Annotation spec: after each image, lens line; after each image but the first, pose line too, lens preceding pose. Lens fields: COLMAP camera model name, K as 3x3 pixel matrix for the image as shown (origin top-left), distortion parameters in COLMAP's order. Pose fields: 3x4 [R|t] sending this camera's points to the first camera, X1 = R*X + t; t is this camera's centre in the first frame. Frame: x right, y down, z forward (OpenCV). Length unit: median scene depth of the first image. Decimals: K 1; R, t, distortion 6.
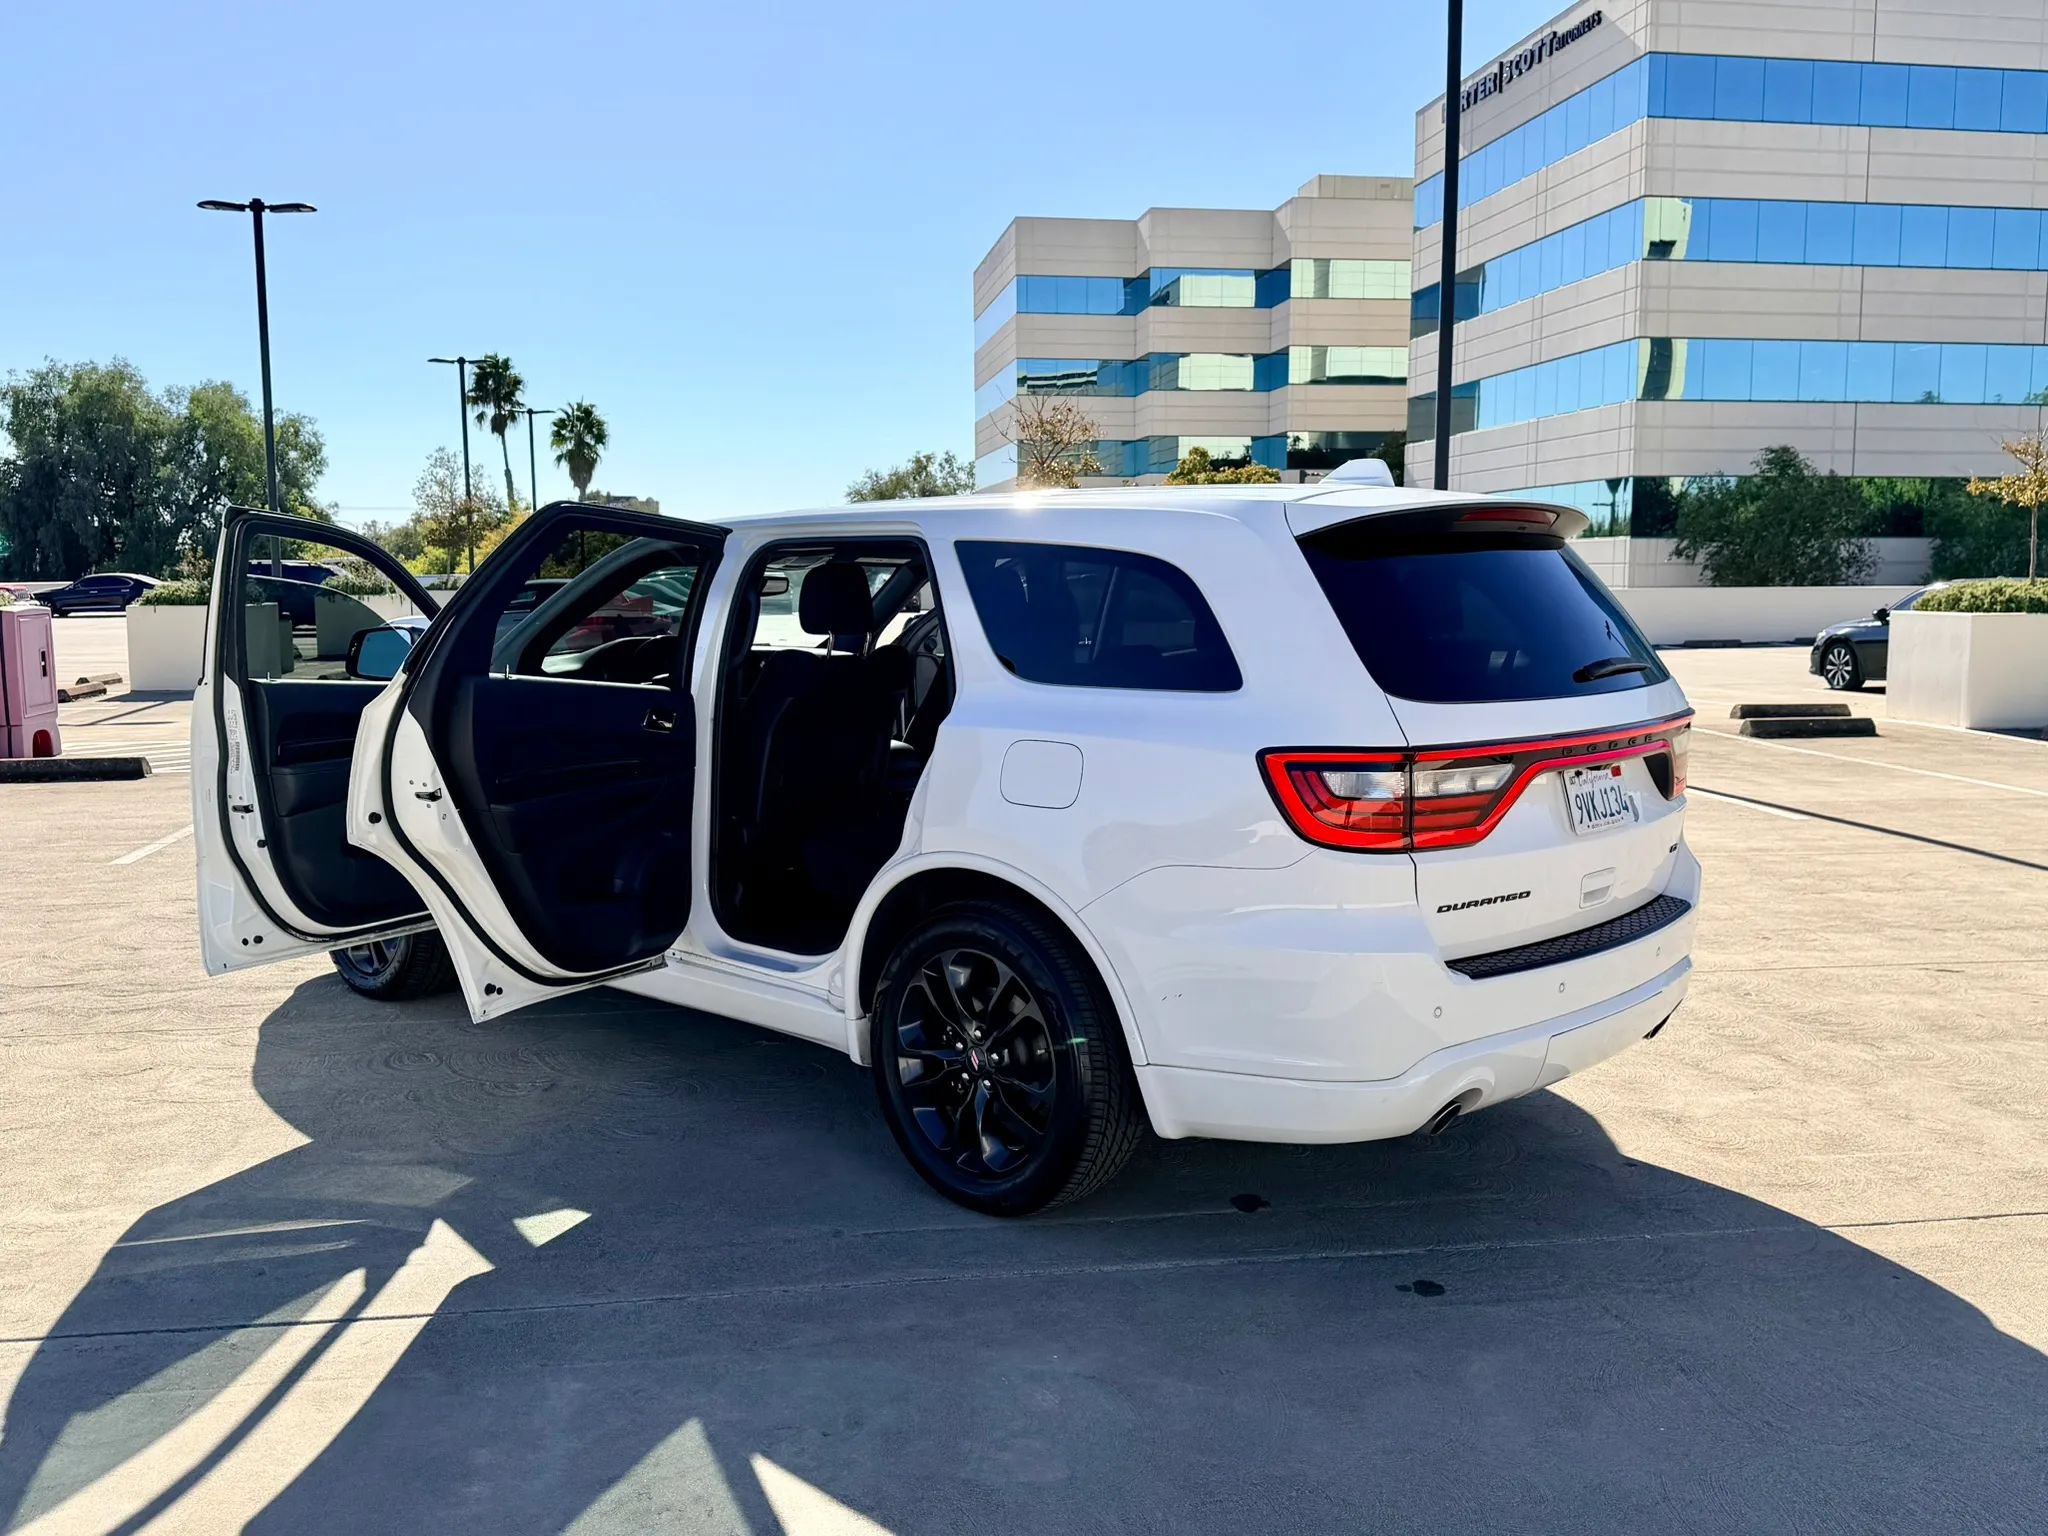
lens RADIAL K [[1753.5, 0, 1036.8], [0, 1753.5, 764.3], [0, 0, 1]] dist [0.051371, -0.068297]
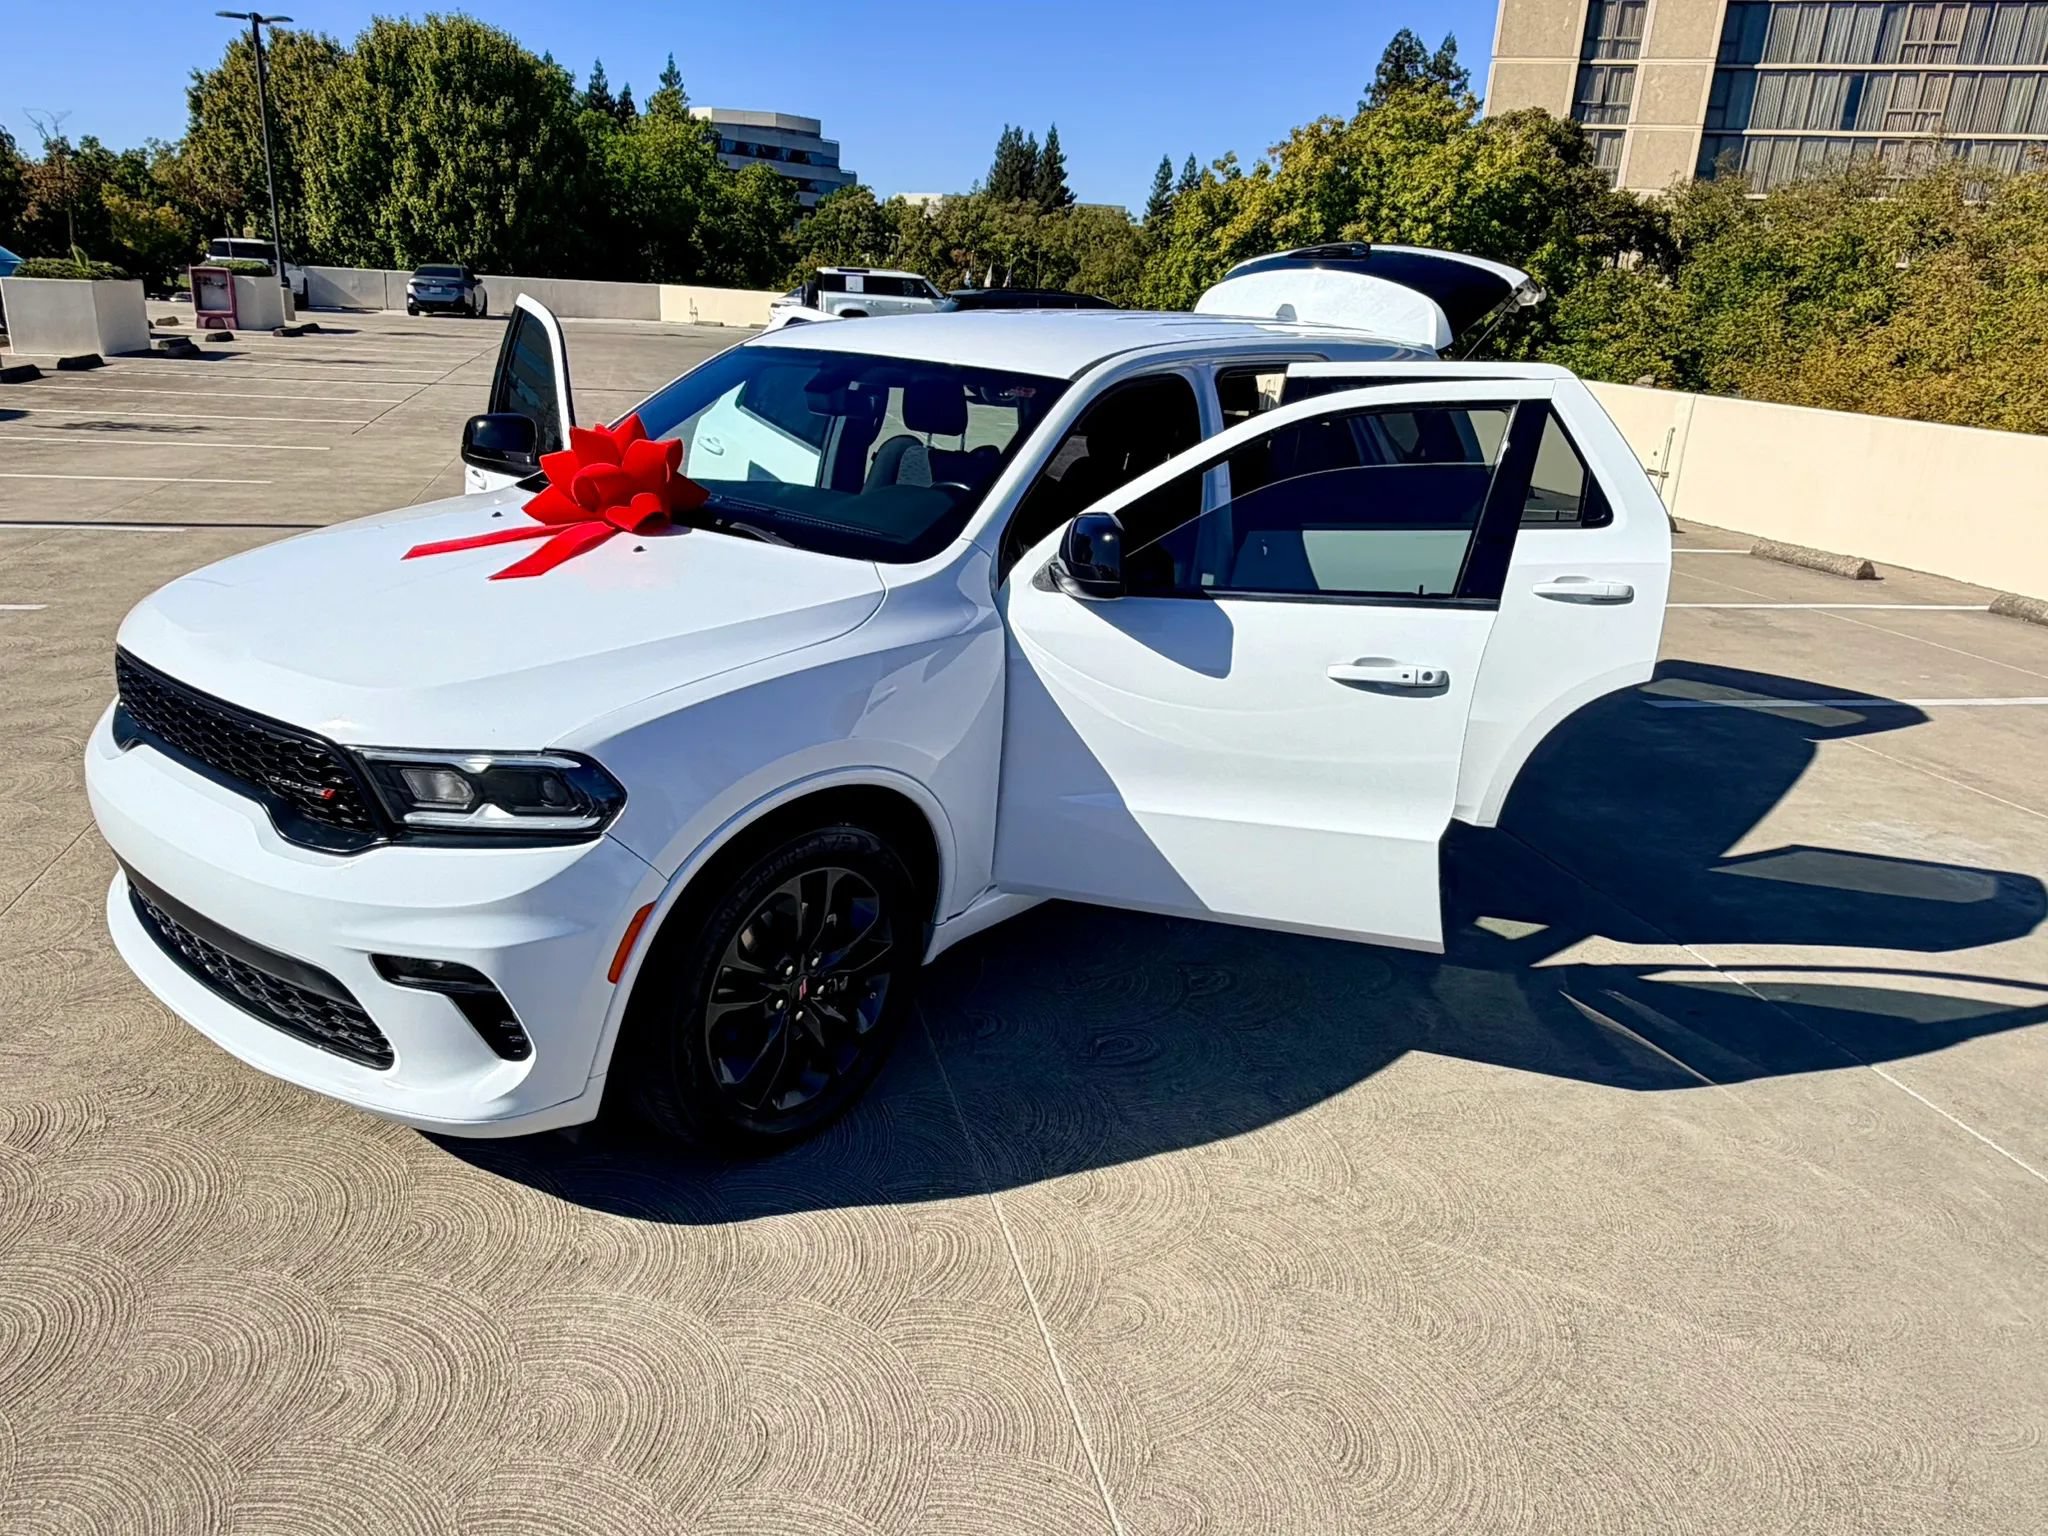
lens RADIAL K [[1454.7, 0, 1003.4], [0, 1454.7, 769.0], [0, 0, 1]] dist [-0.008149, 0.012903]
pose [[-0.069476, -0.321385, 0.944396, -1.072348], [0.056872, 0.943868, 0.325389, -0.199325], [-0.995961, 0.076316, -0.047298, 1.225874]]
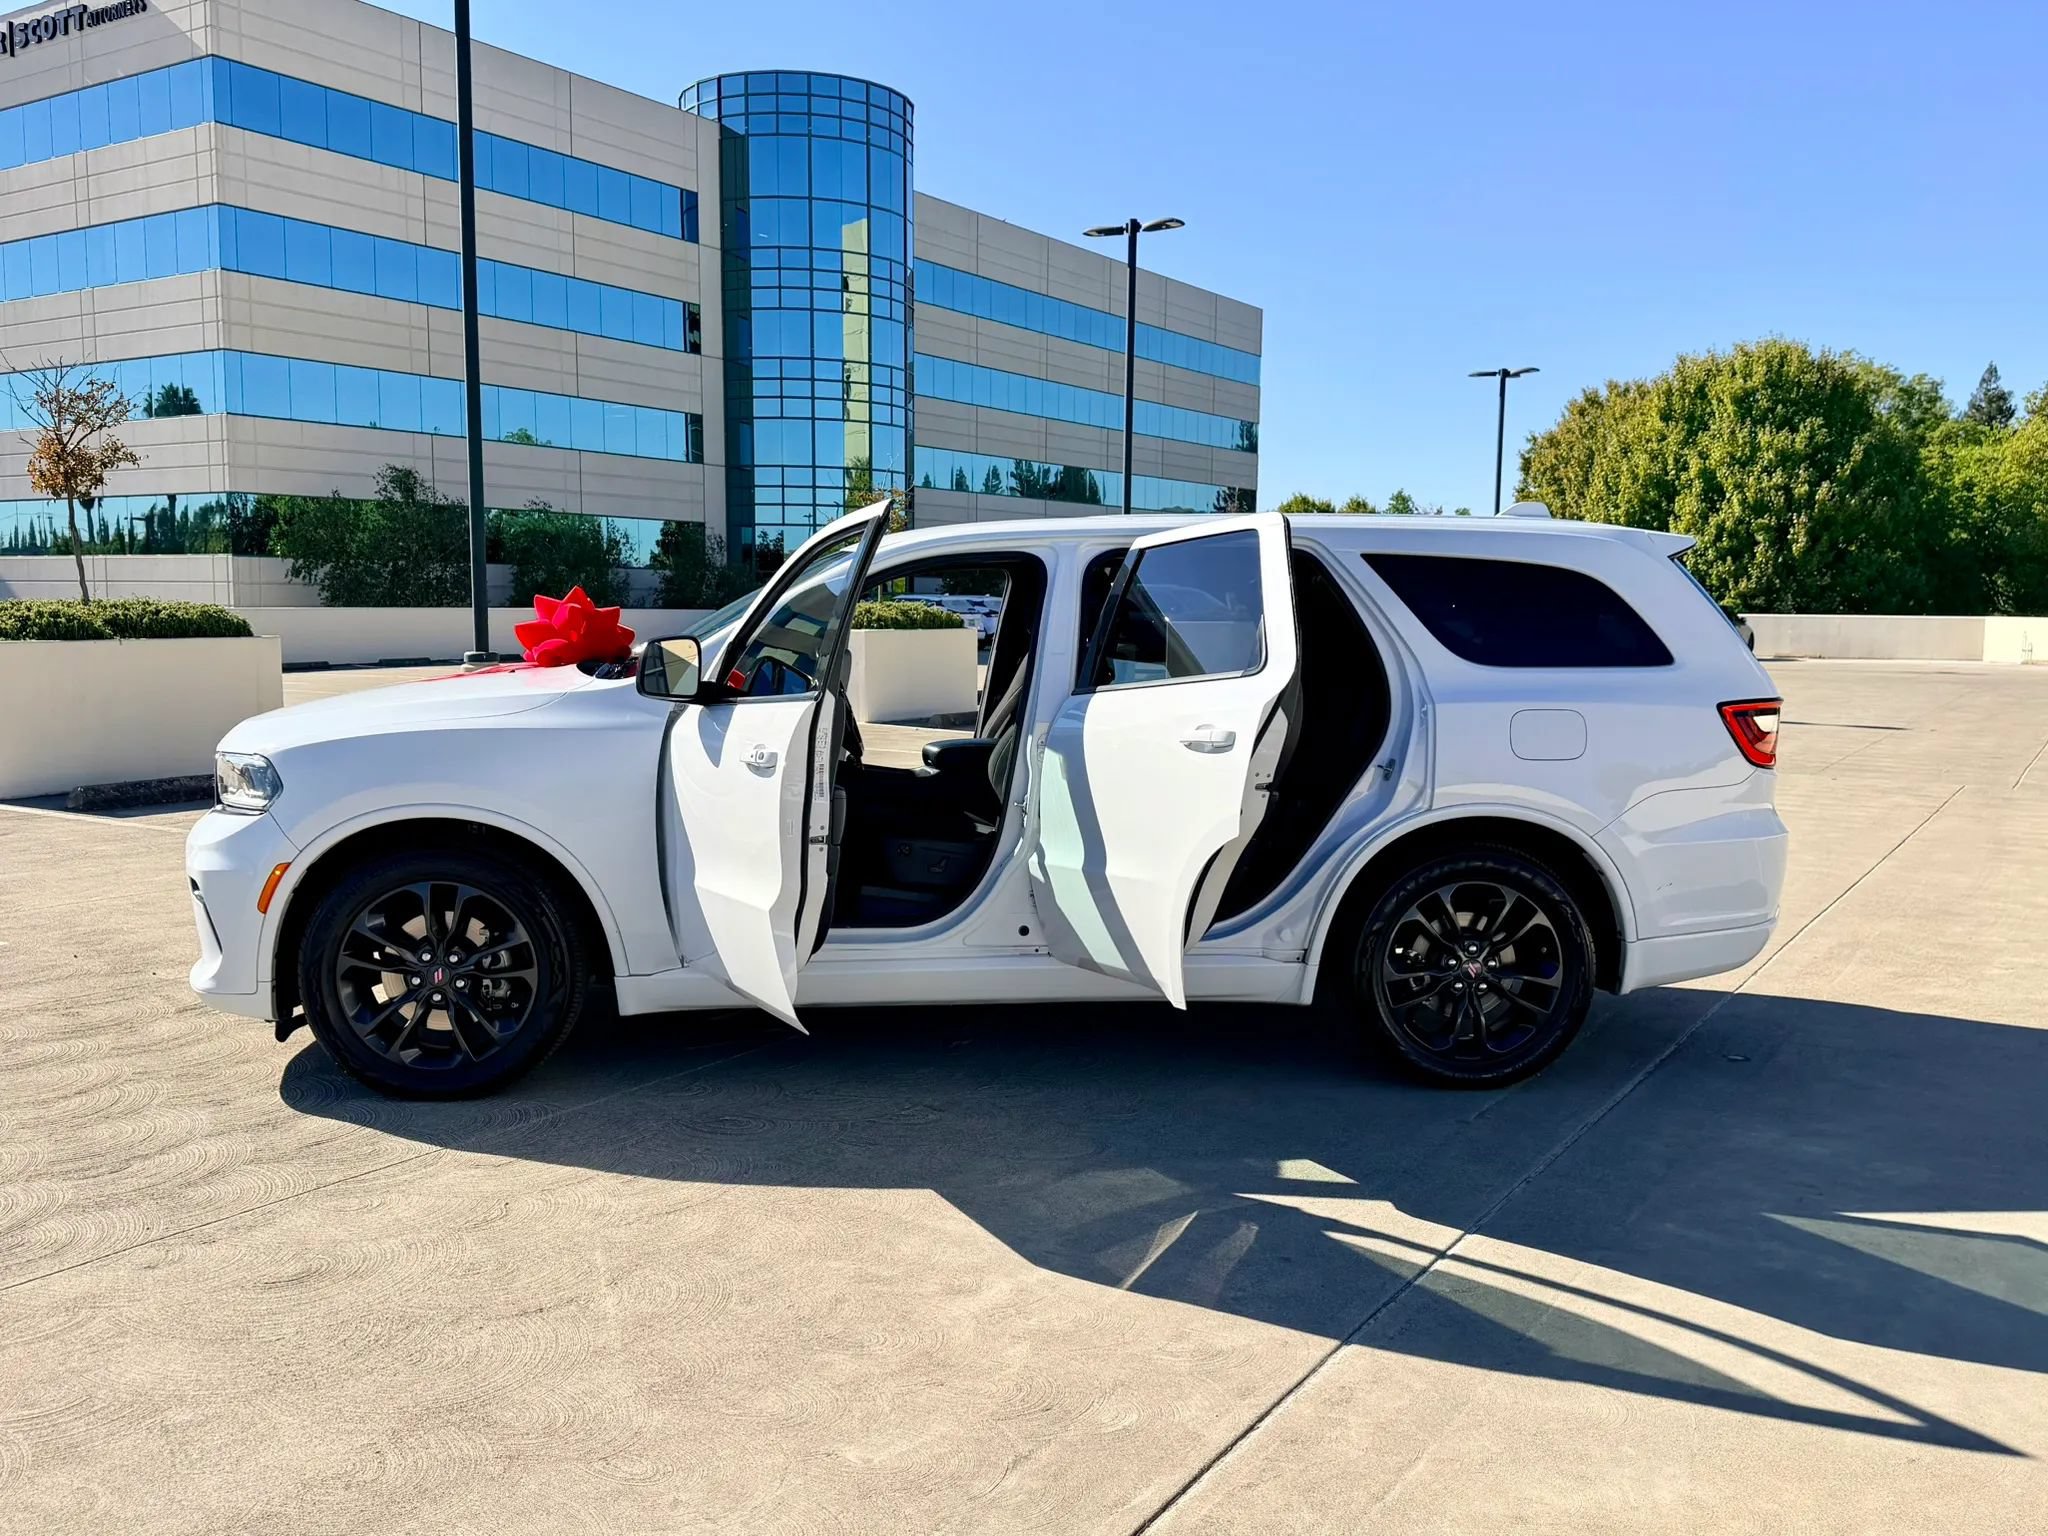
lens RADIAL K [[1753.5, 0, 1024.6], [0, 1753.5, 780.0], [0, 0, 1]] dist [0.051371, -0.068297]
pose [[0.671486, -0.071172, 0.737591, -1.015650], [0.073562, 0.996862, 0.029221, -0.023214], [-0.737357, 0.034637, 0.674615, 0.331132]]
